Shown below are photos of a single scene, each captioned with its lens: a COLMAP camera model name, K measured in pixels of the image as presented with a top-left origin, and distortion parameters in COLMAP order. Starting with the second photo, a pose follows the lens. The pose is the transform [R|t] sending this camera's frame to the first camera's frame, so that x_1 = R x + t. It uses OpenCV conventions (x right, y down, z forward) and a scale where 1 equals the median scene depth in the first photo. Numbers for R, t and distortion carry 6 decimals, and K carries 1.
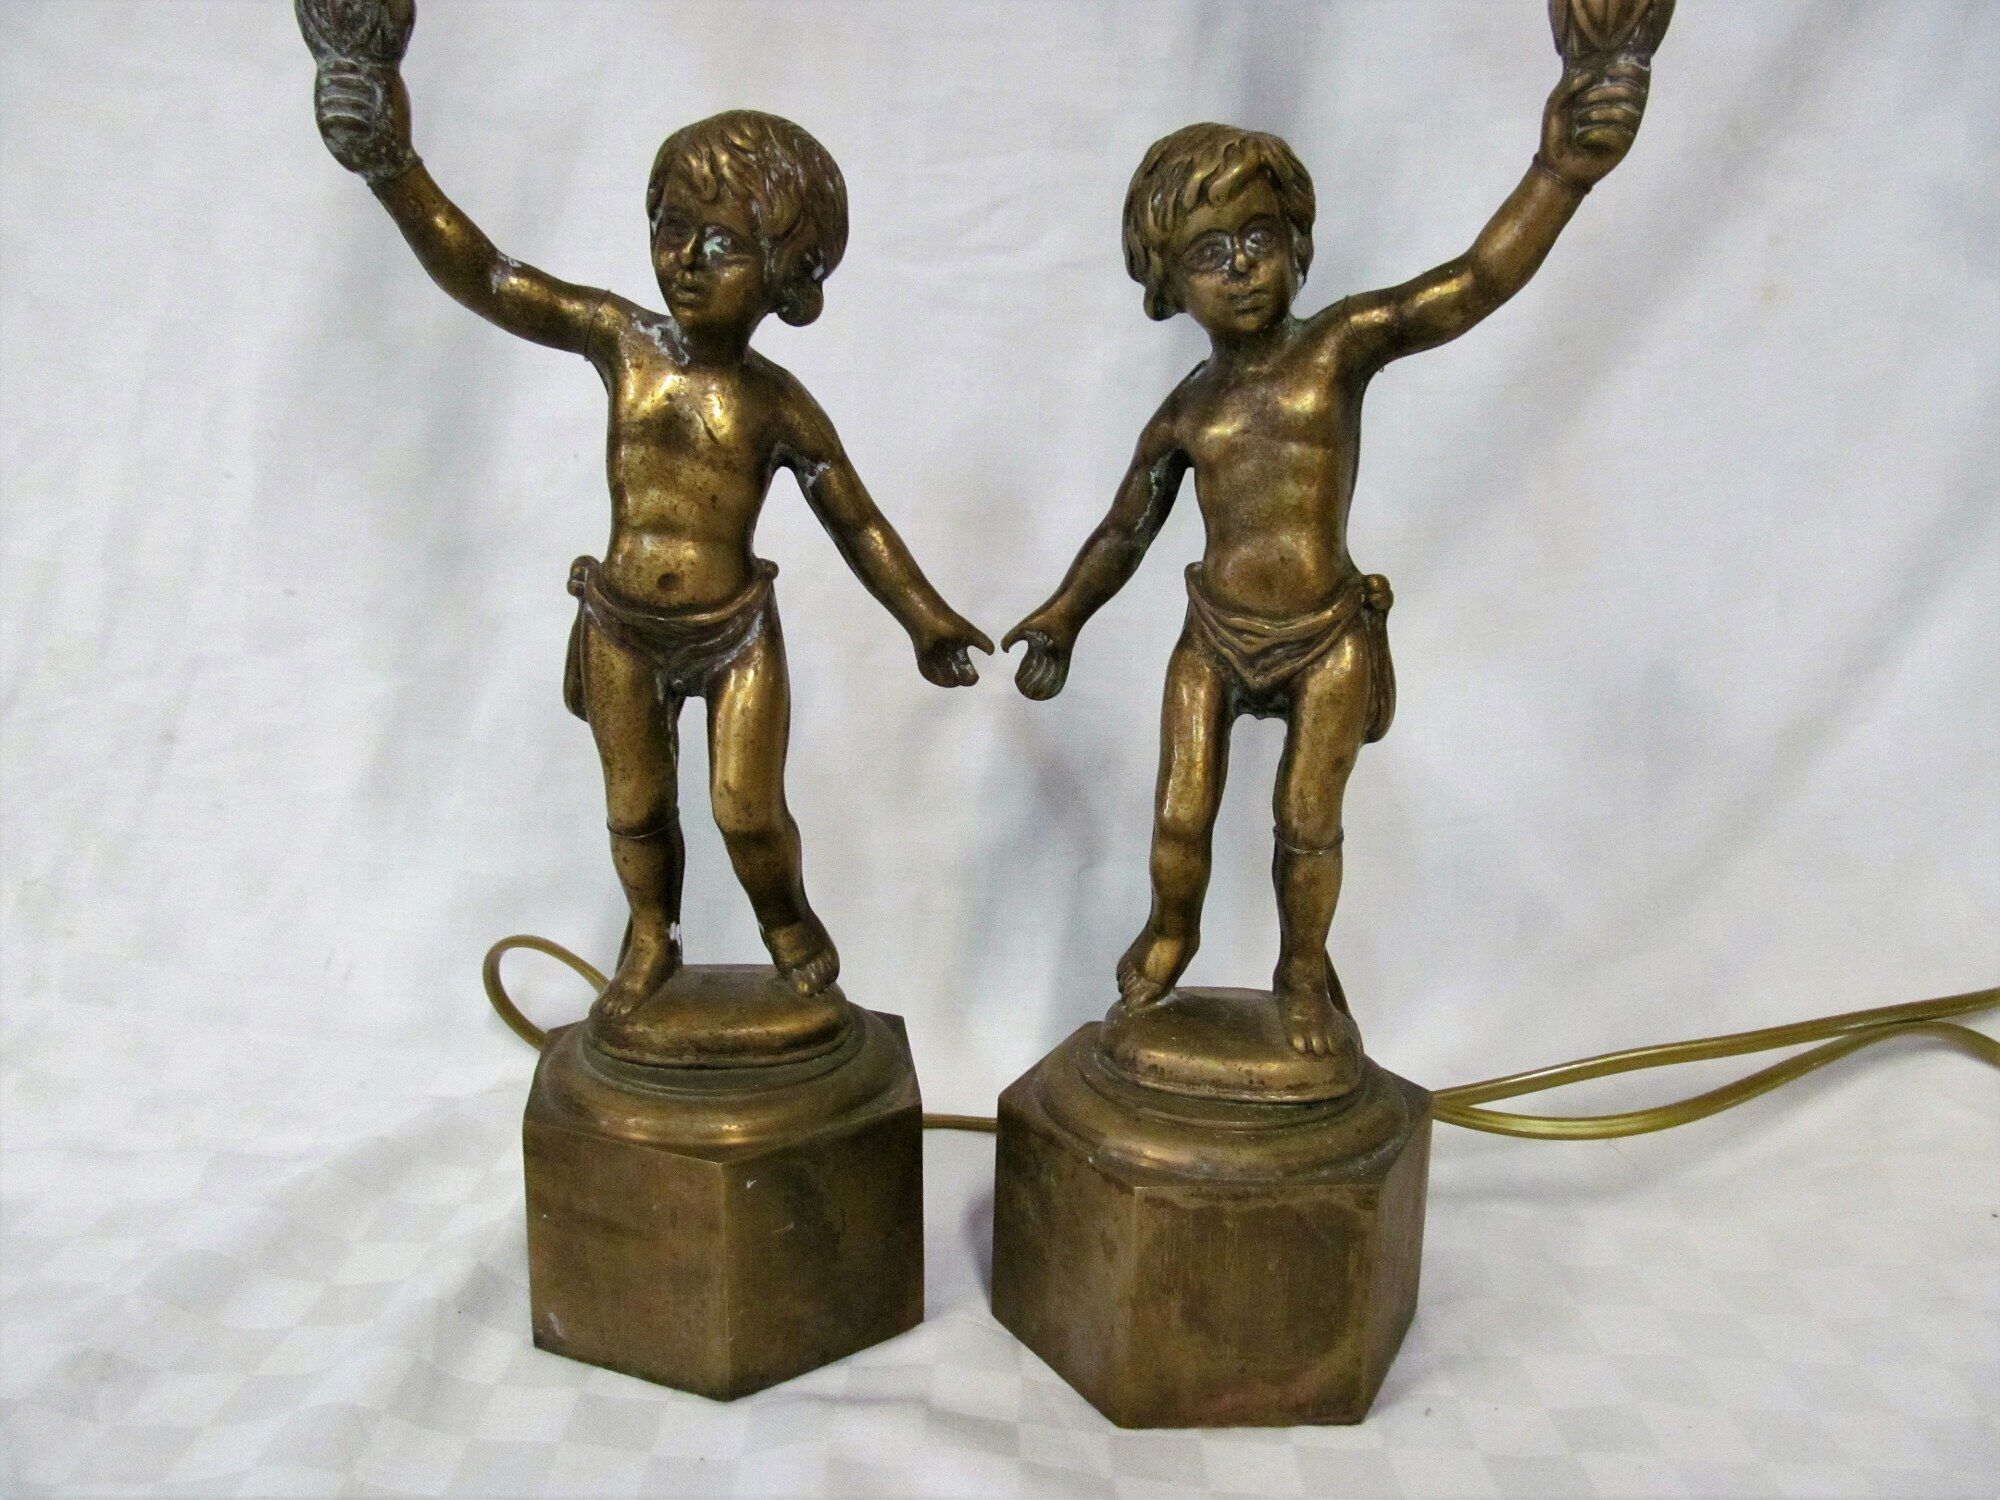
lens RADIAL K [[1659.5, 0, 999.7], [0, 1659.5, 754.6], [0, 0, 1]] dist [-0.061424, 0.013580]
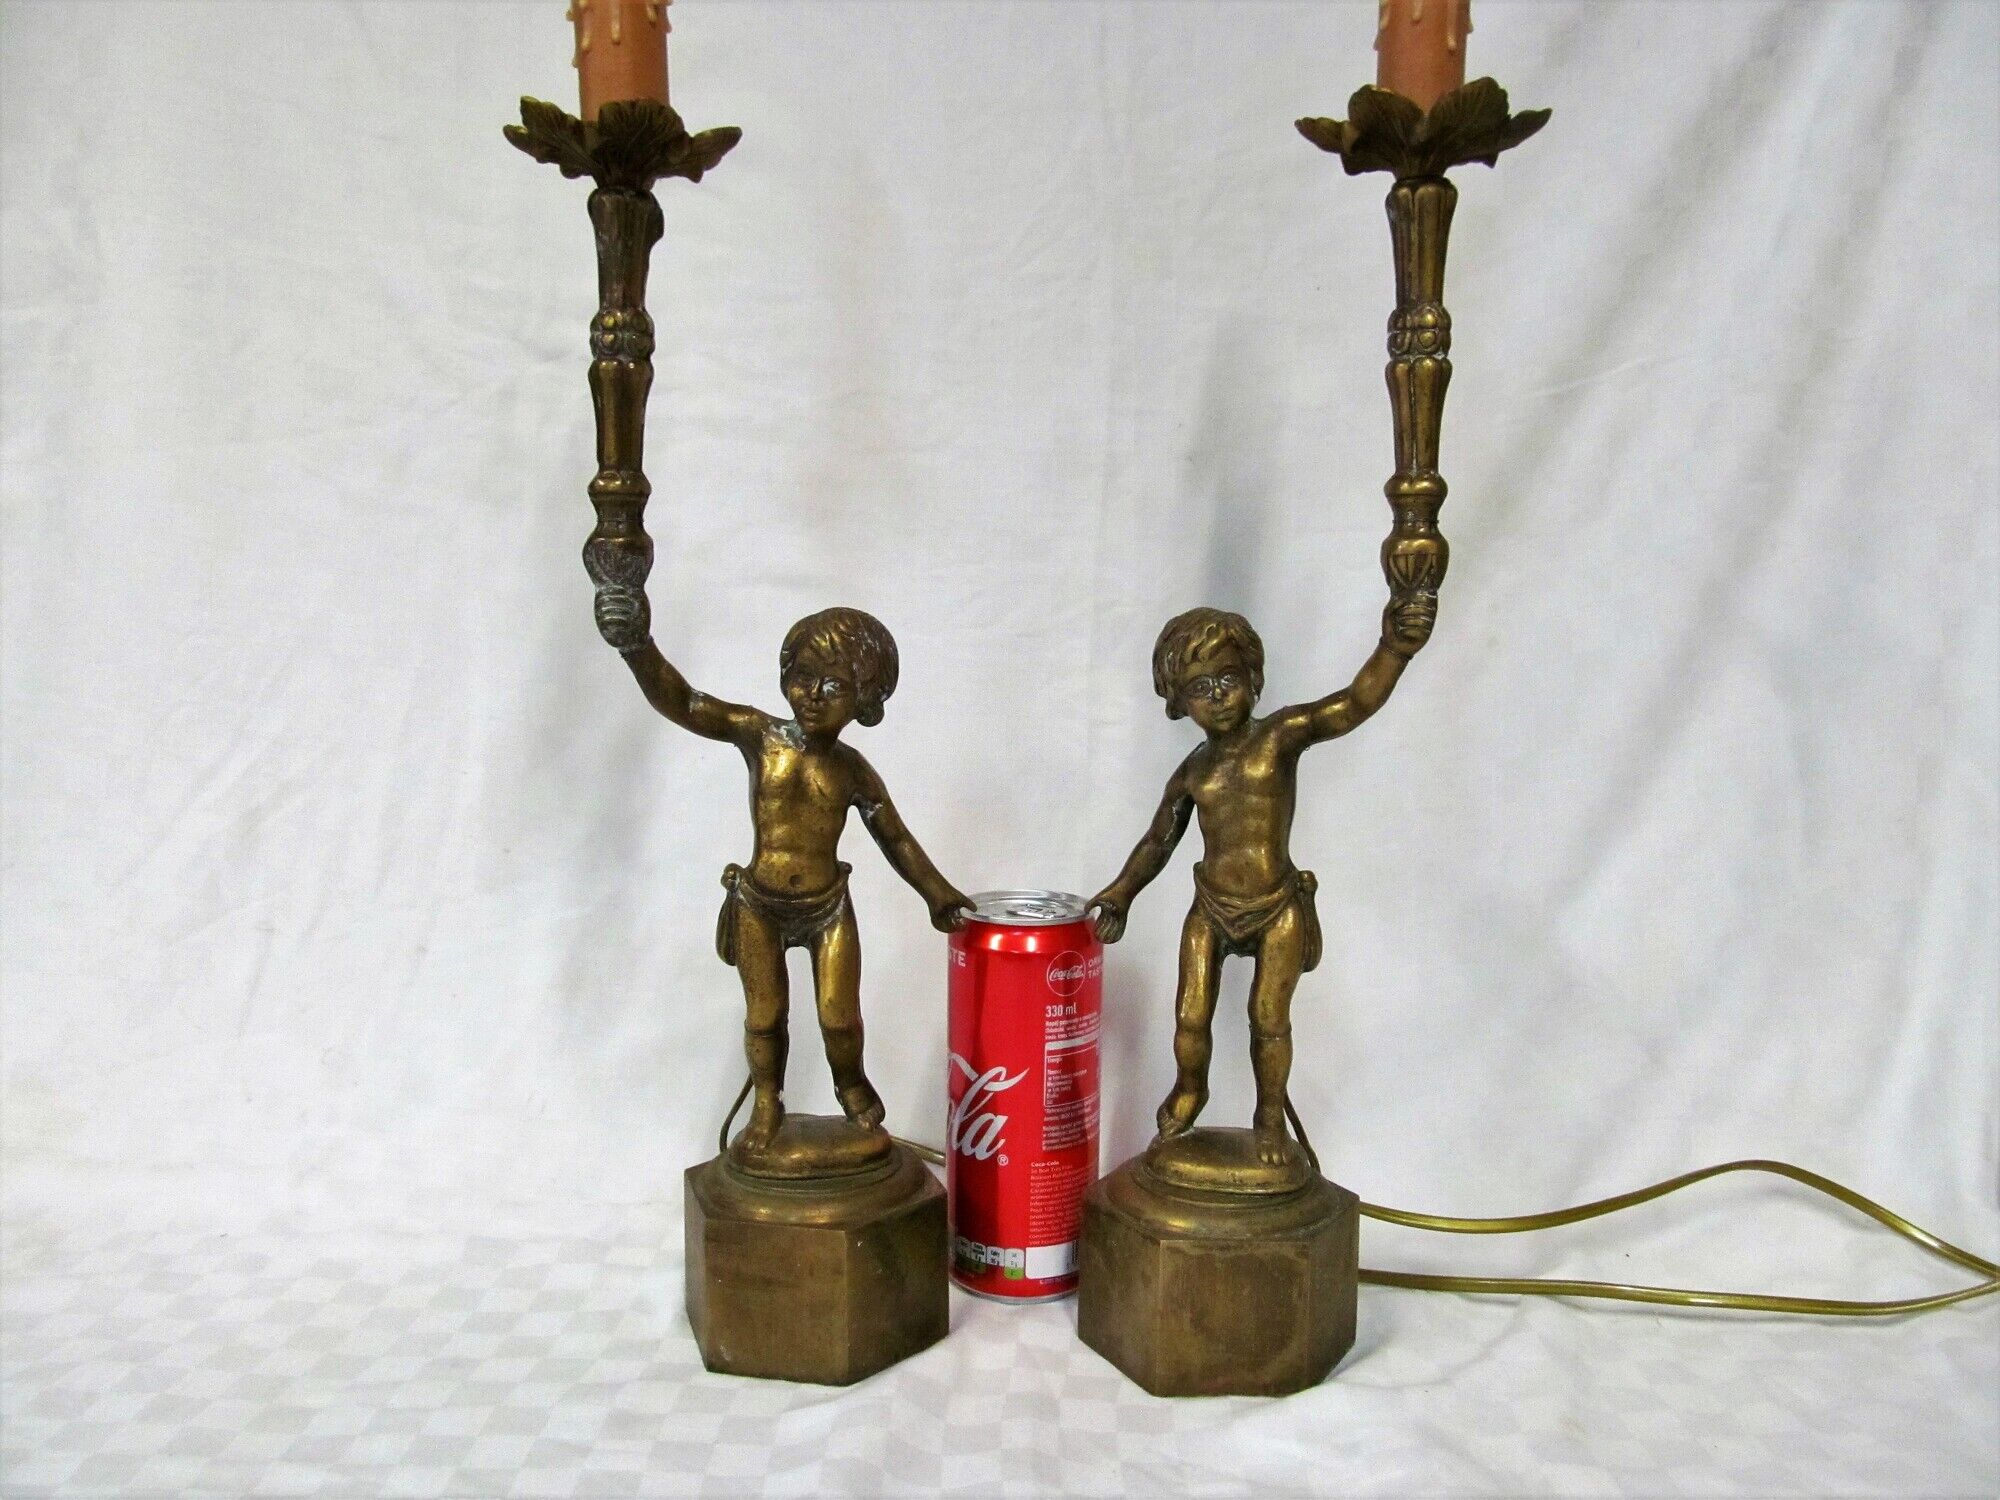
lens RADIAL K [[1659.5, 0, 999.7], [0, 1659.5, 754.6], [0, 0, 1]] dist [-0.061424, 0.013580]
pose [[0.996807, -0.004686, -0.079714, 0.053256], [-0.004949, 0.992732, -0.120241, -0.023186], [0.079698, 0.120251, 0.989539, -0.690060]]
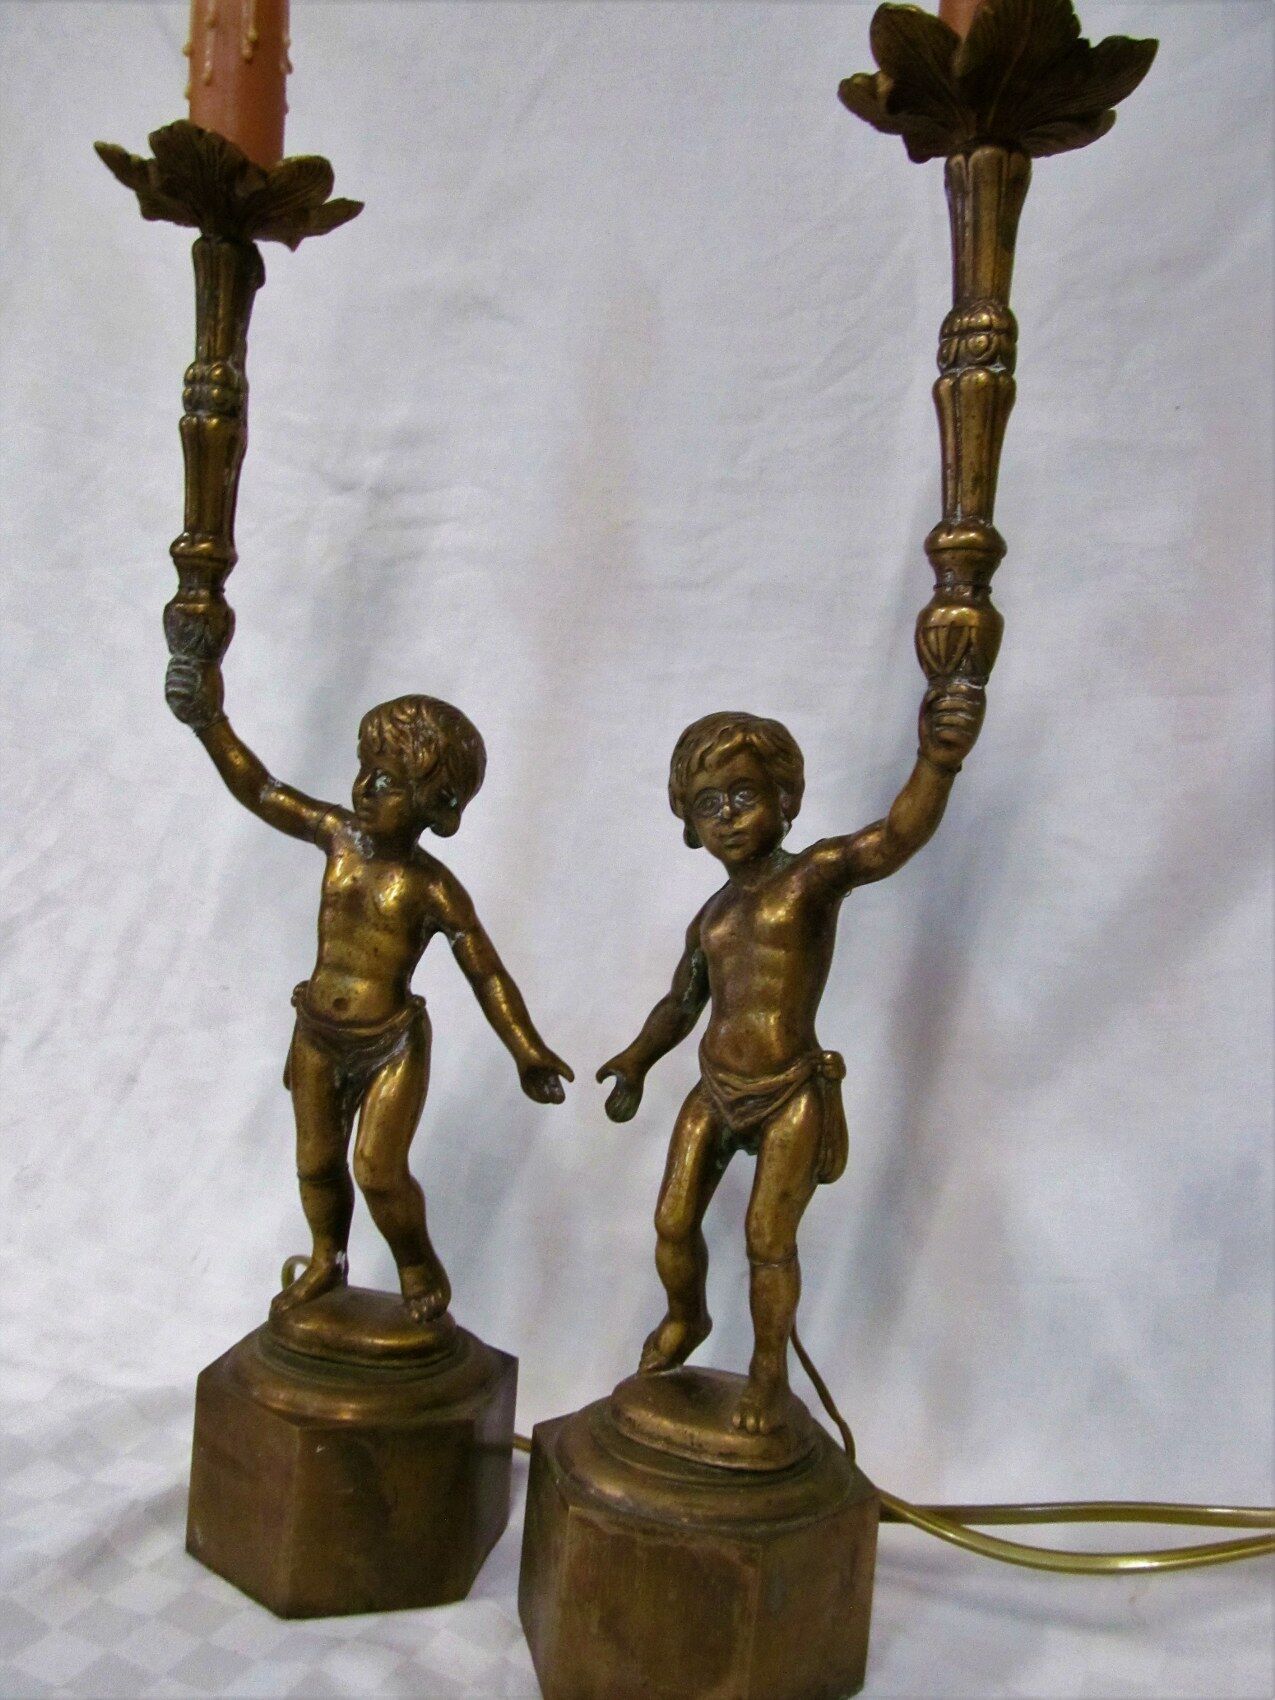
lens RADIAL K [[1454.1, 0, 632.5], [0, 1454.1, 843.3], [0, 0, 1]] dist [-0.065246, 0.008575]
pose [[0.947537, 0.061017, -0.313768, 0.427373], [-0.130216, 0.970151, -0.204573, -0.014718], [0.291920, 0.234699, 0.927200, -0.130227]]
